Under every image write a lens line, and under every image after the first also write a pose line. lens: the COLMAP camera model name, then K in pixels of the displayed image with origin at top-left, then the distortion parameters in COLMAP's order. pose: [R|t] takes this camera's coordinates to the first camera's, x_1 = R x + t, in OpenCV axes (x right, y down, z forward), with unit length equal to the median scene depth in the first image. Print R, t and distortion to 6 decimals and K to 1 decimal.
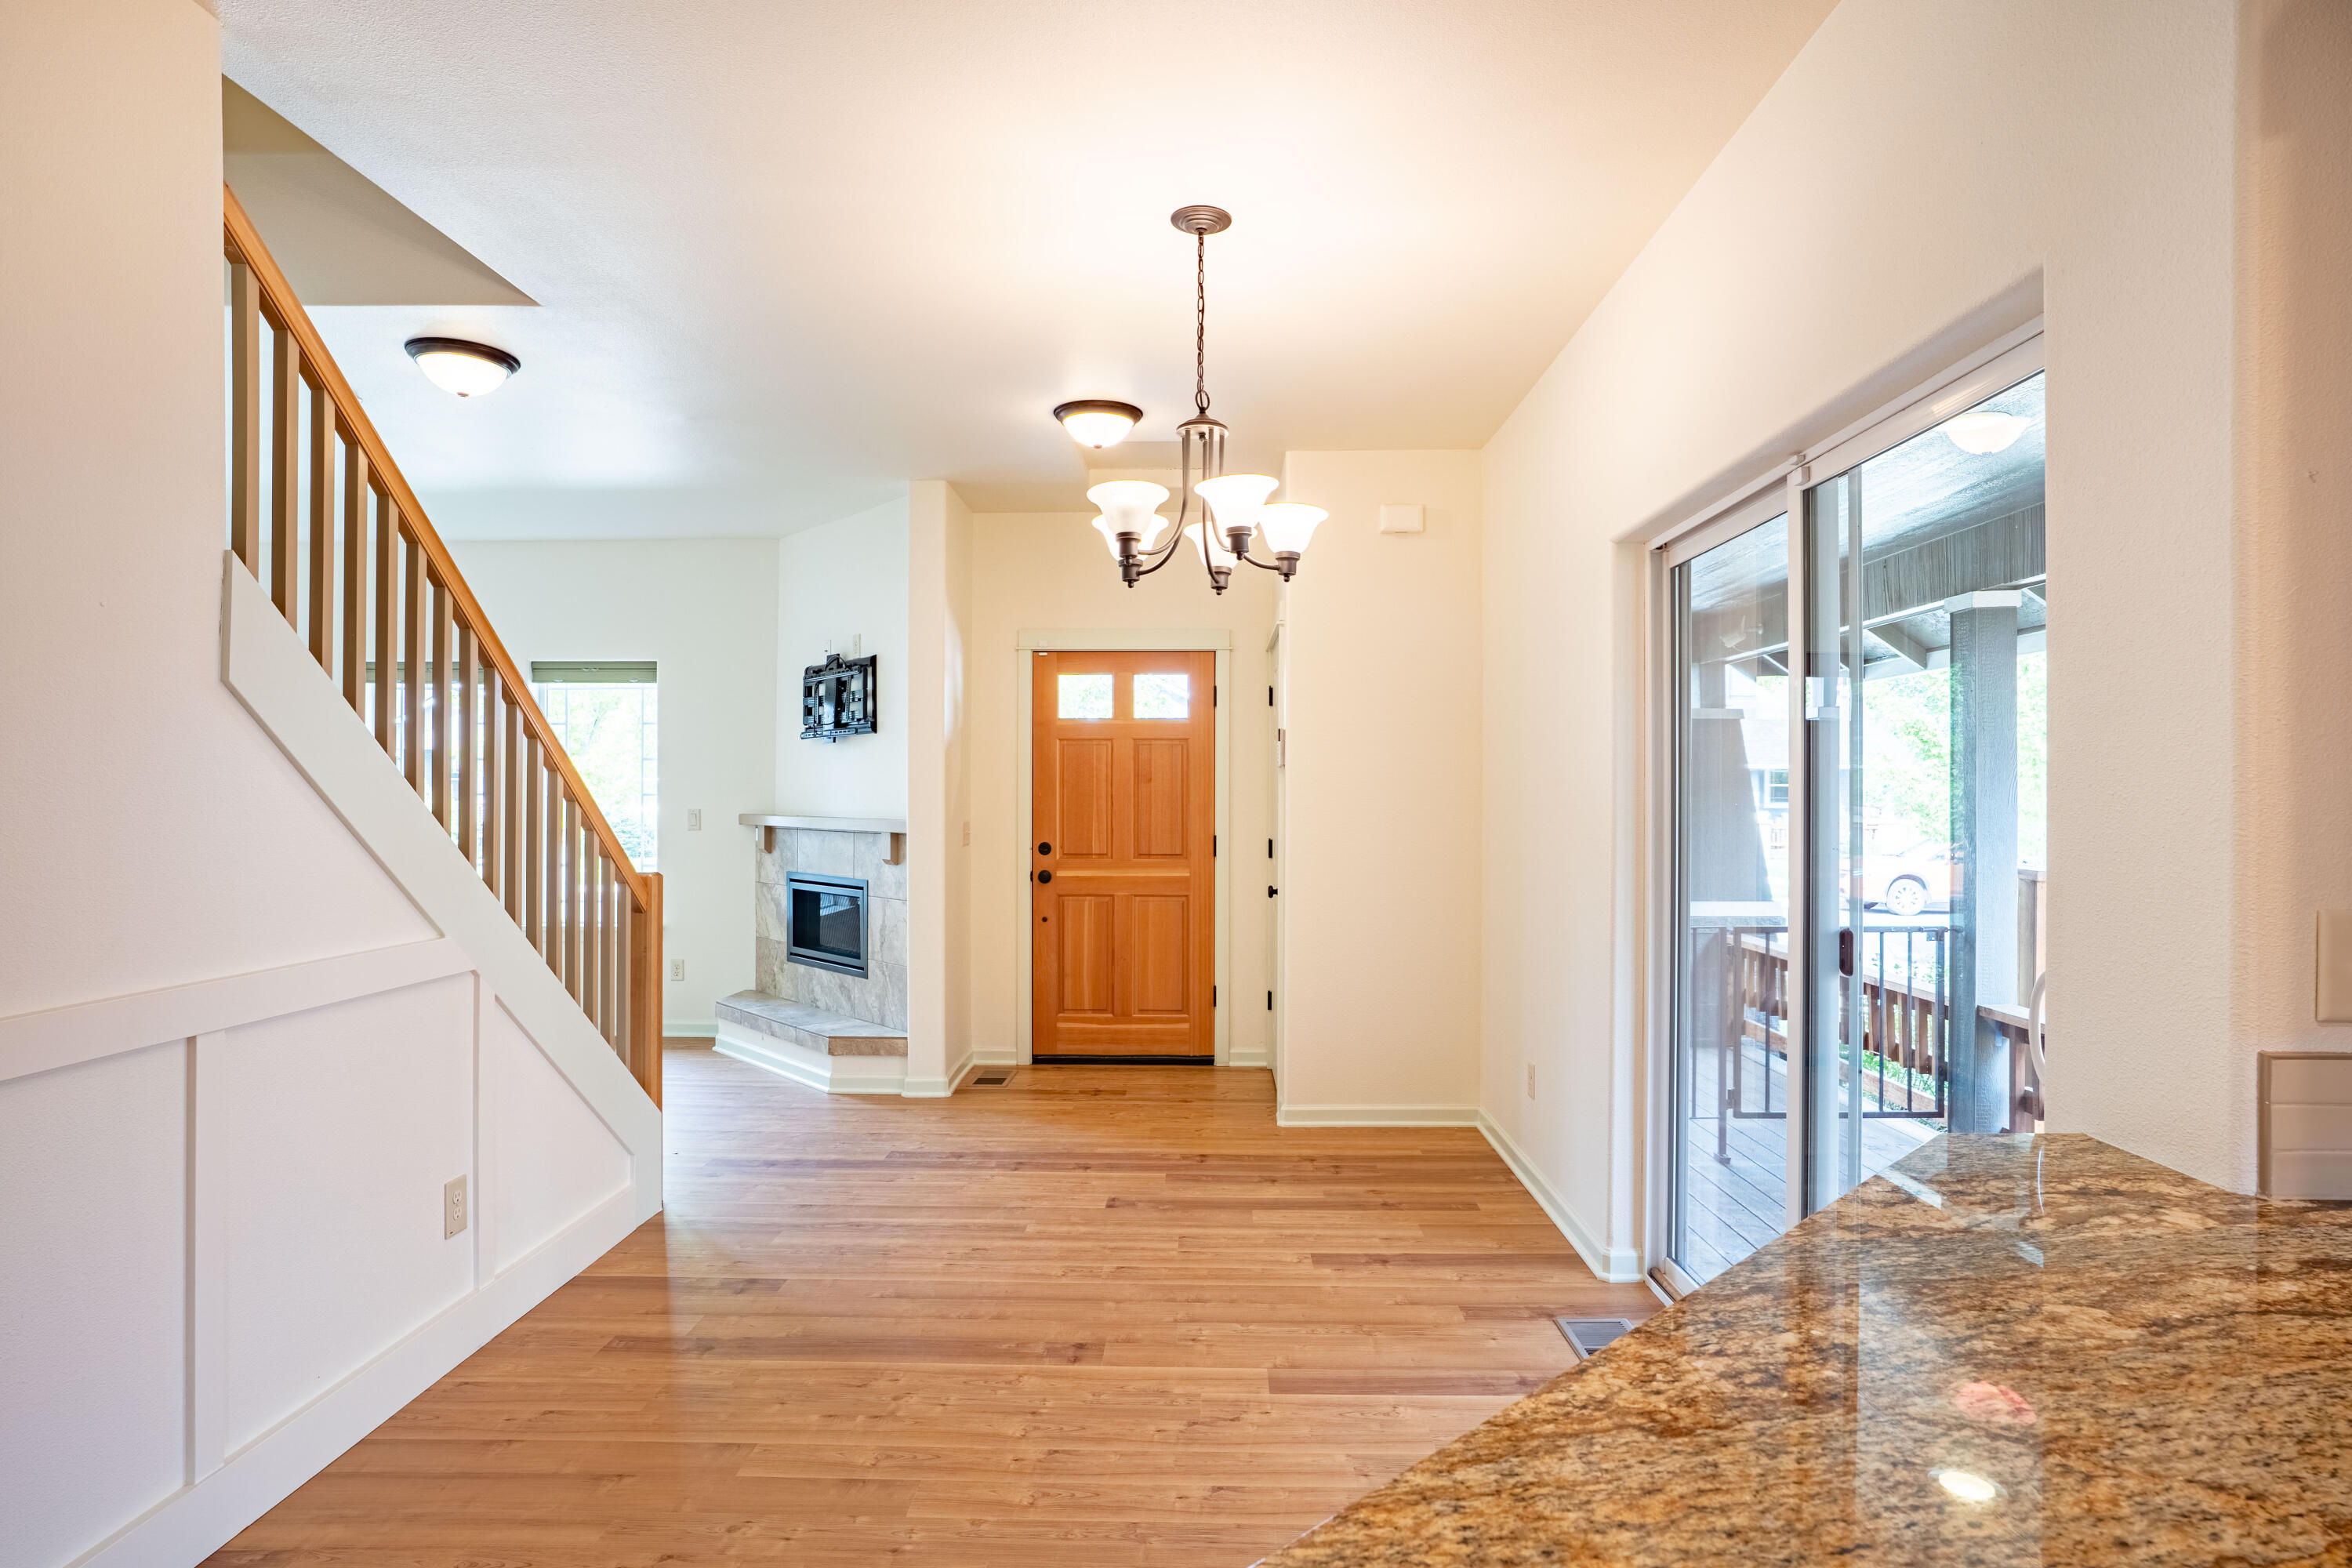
lens RADIAL K [[1256.5, 0, 1176.0], [0, 1256.5, 784.0], [0, 0, 1]] dist [-0.002750, -0.000174]
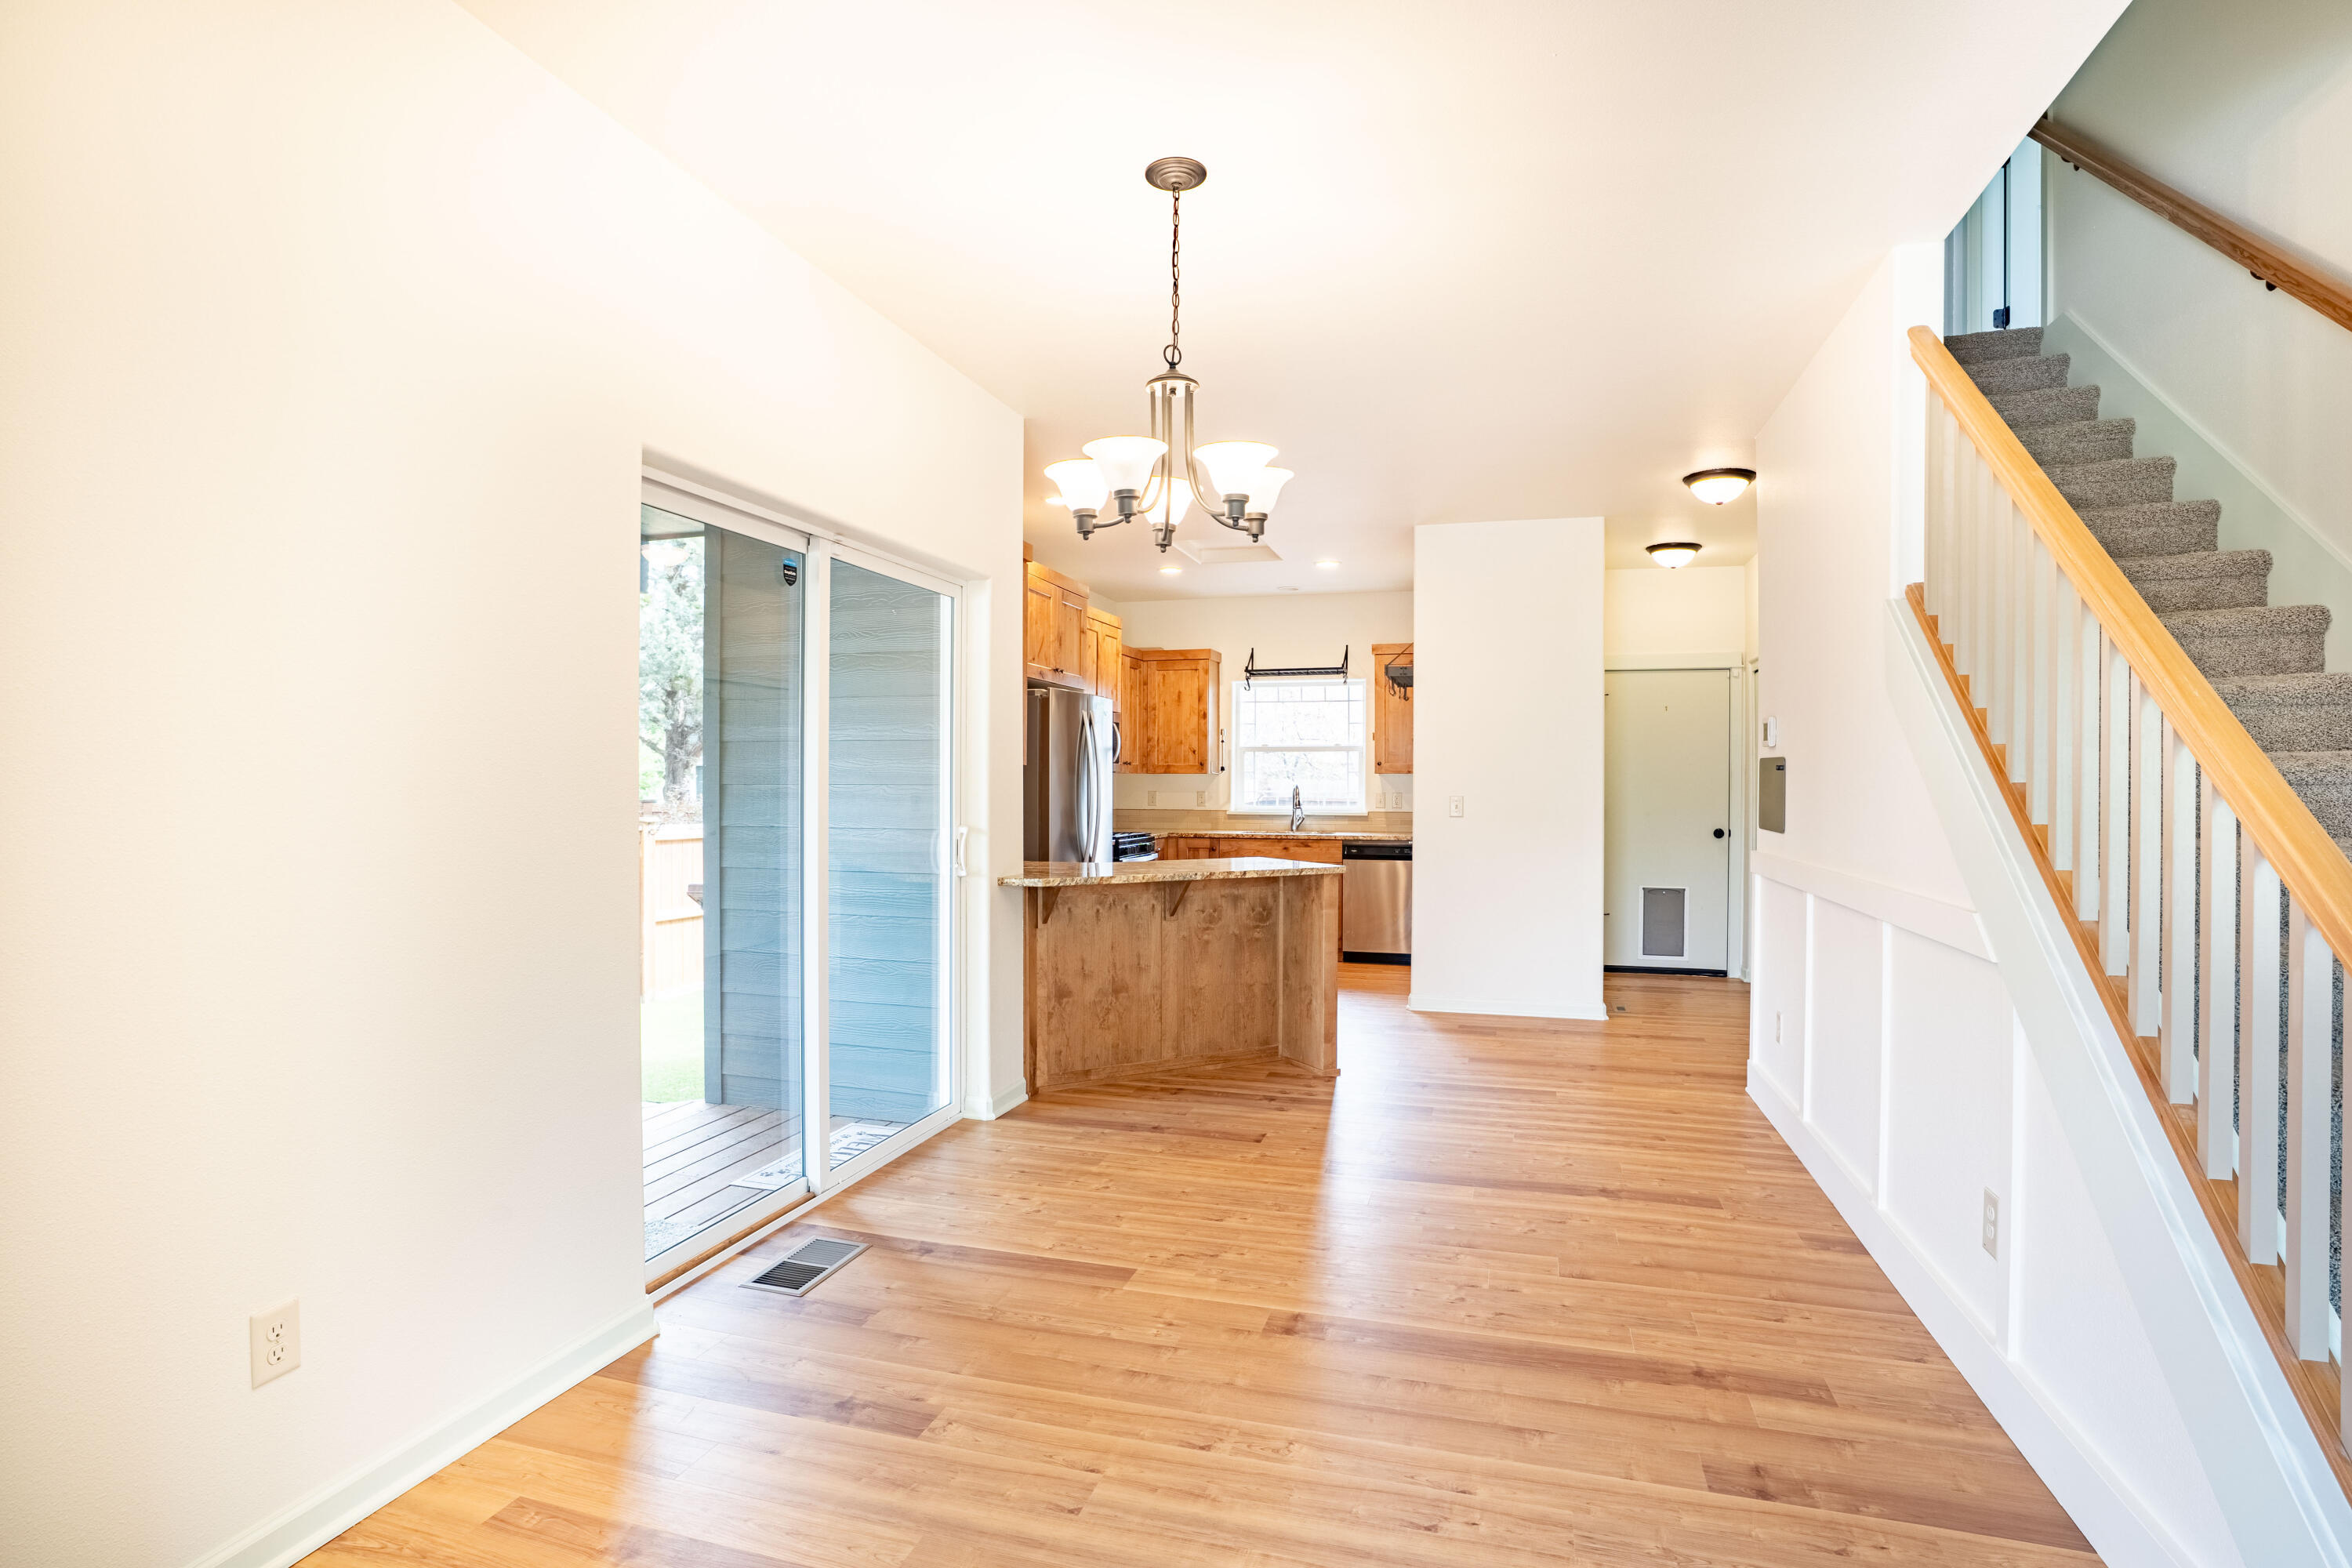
lens RADIAL K [[1151.9, 0, 1183.5], [0, 1151.9, 791.6], [0, 0, 1]] dist [-0.063375, 0.029827]
pose [[-0.966879, -0.006023, 0.255164, -0.217392], [-0.006738, 0.999975, -0.001928, 0.037153], [-0.255146, -0.003583, -0.966896, 1.862539]]
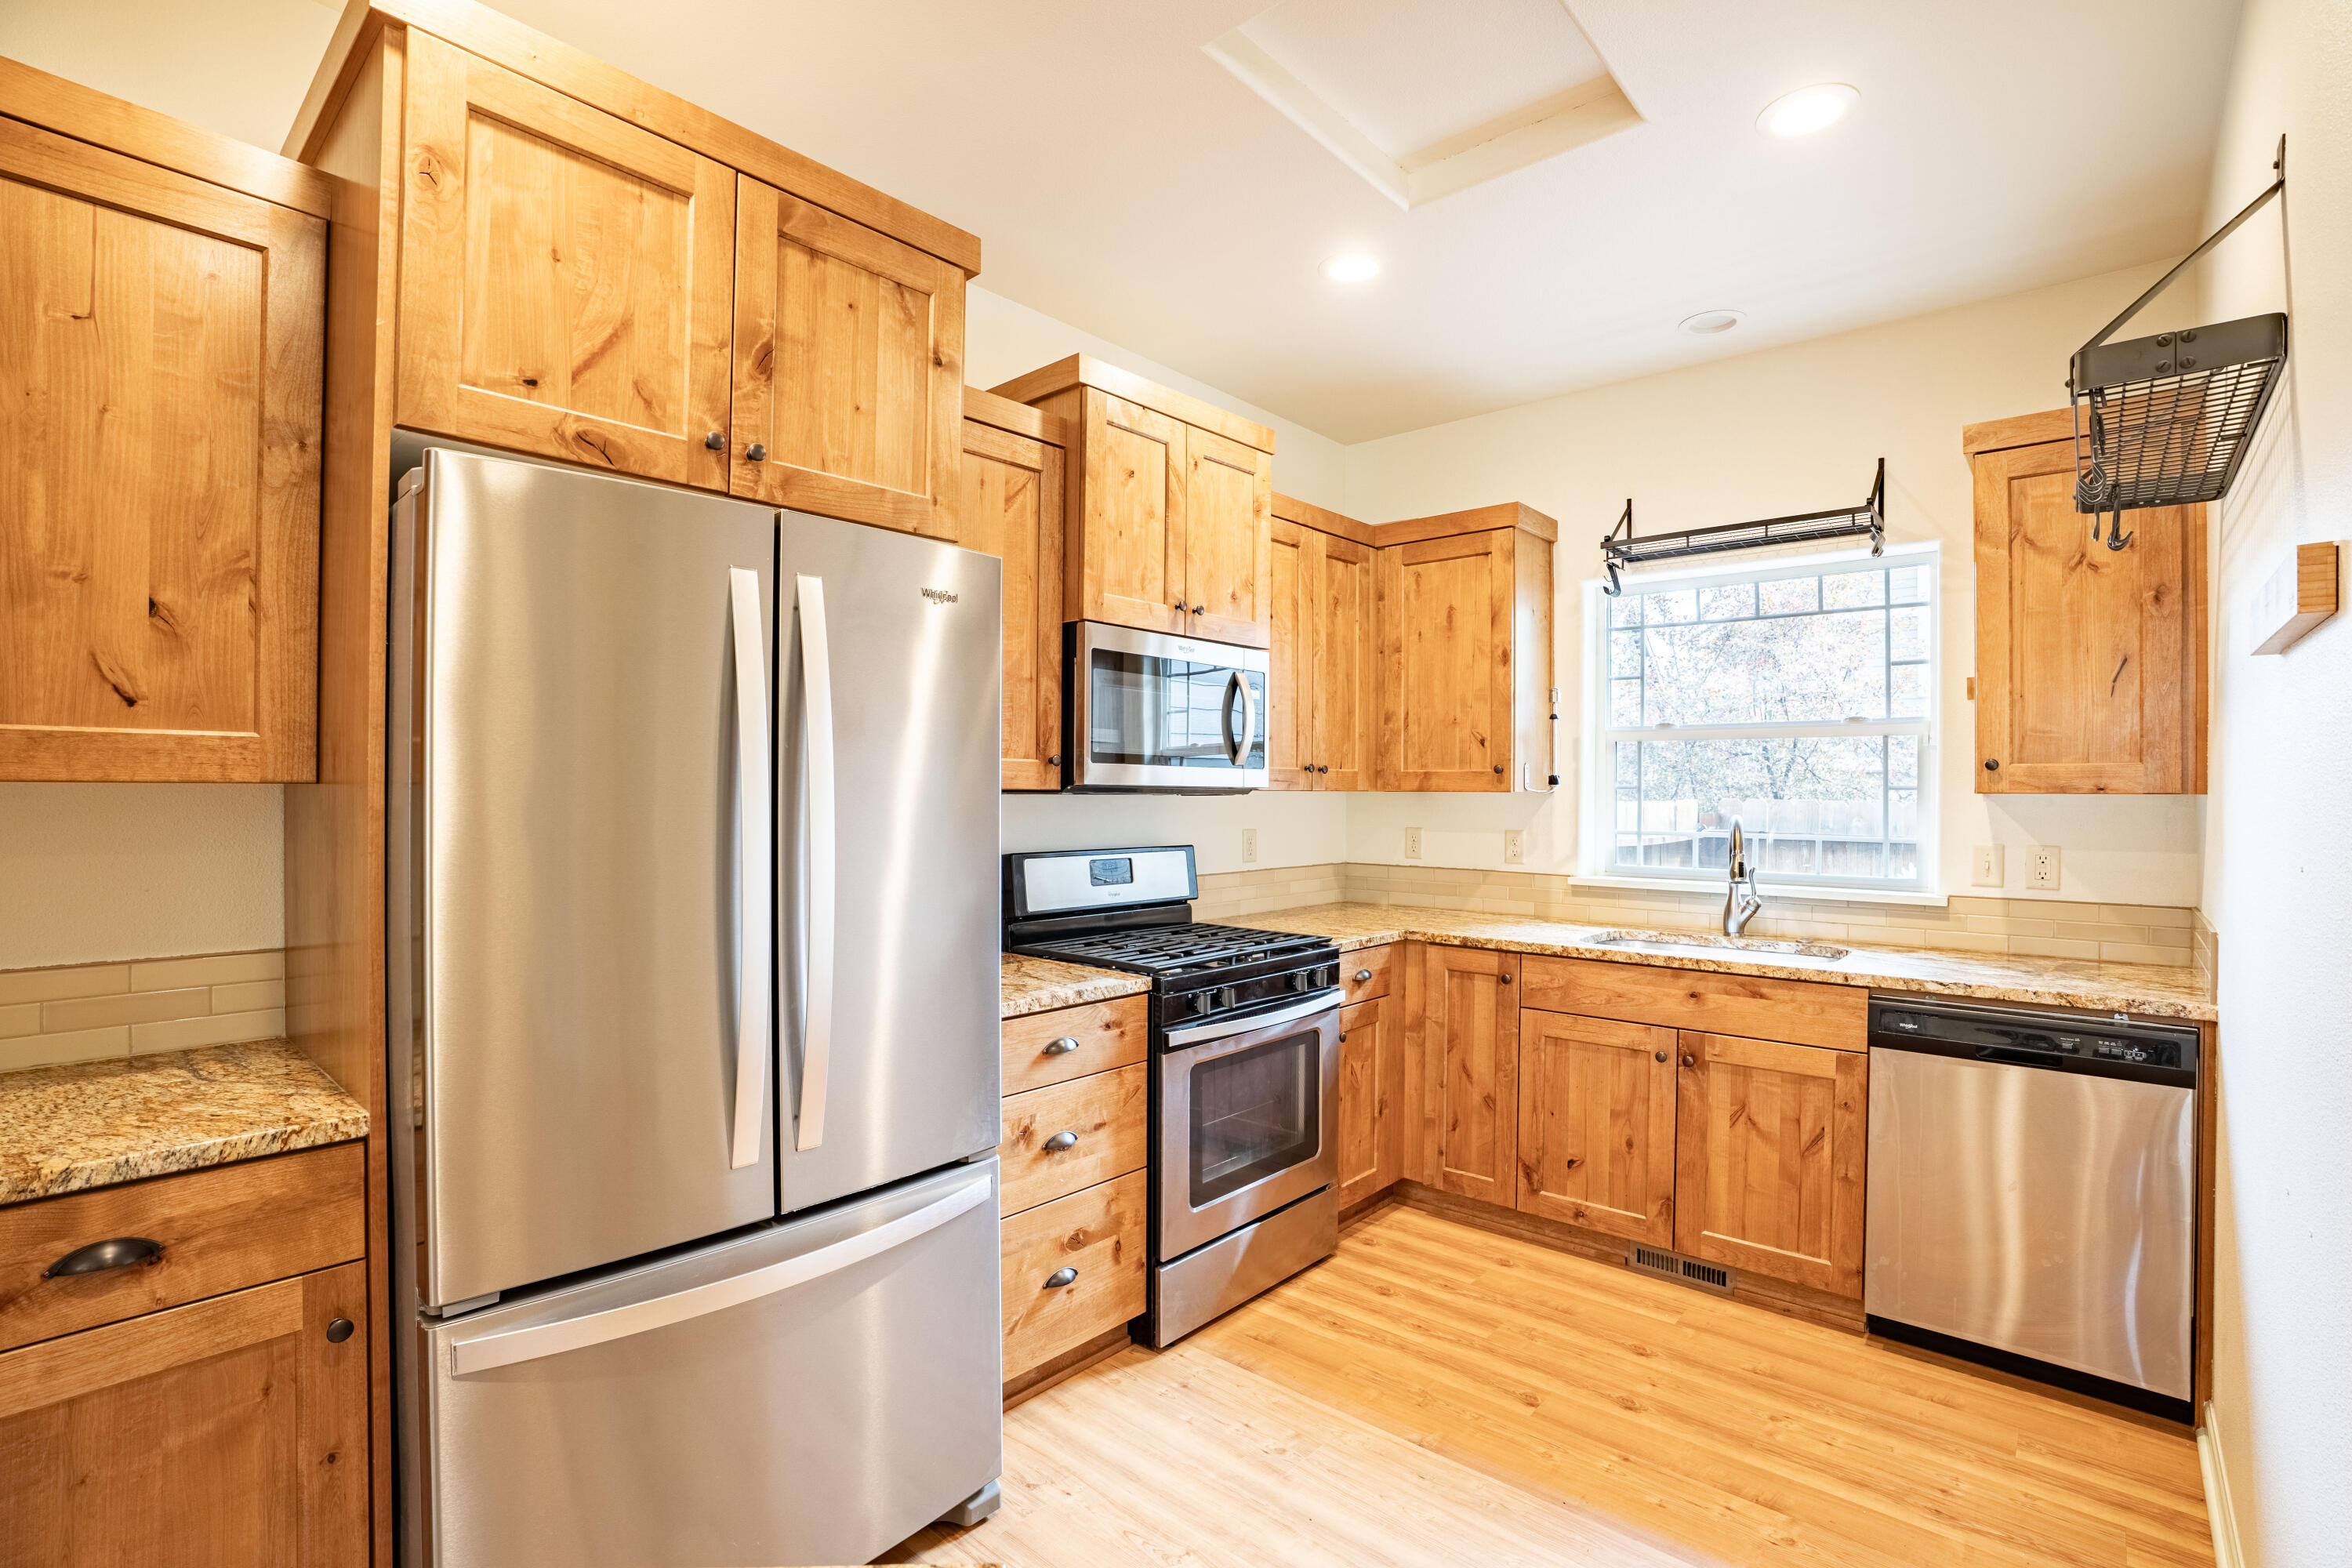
lens RADIAL K [[1086.4, 0, 1181.2], [0, 1086.4, 793.3], [0, 0, 1]] dist [-0.063296, 0.012270]
pose [[-0.765176, -0.006082, 0.643793, -0.013994], [-0.011902, 0.999918, -0.004700, -0.002758], [-0.643712, -0.011259, -0.765185, 0.171752]]
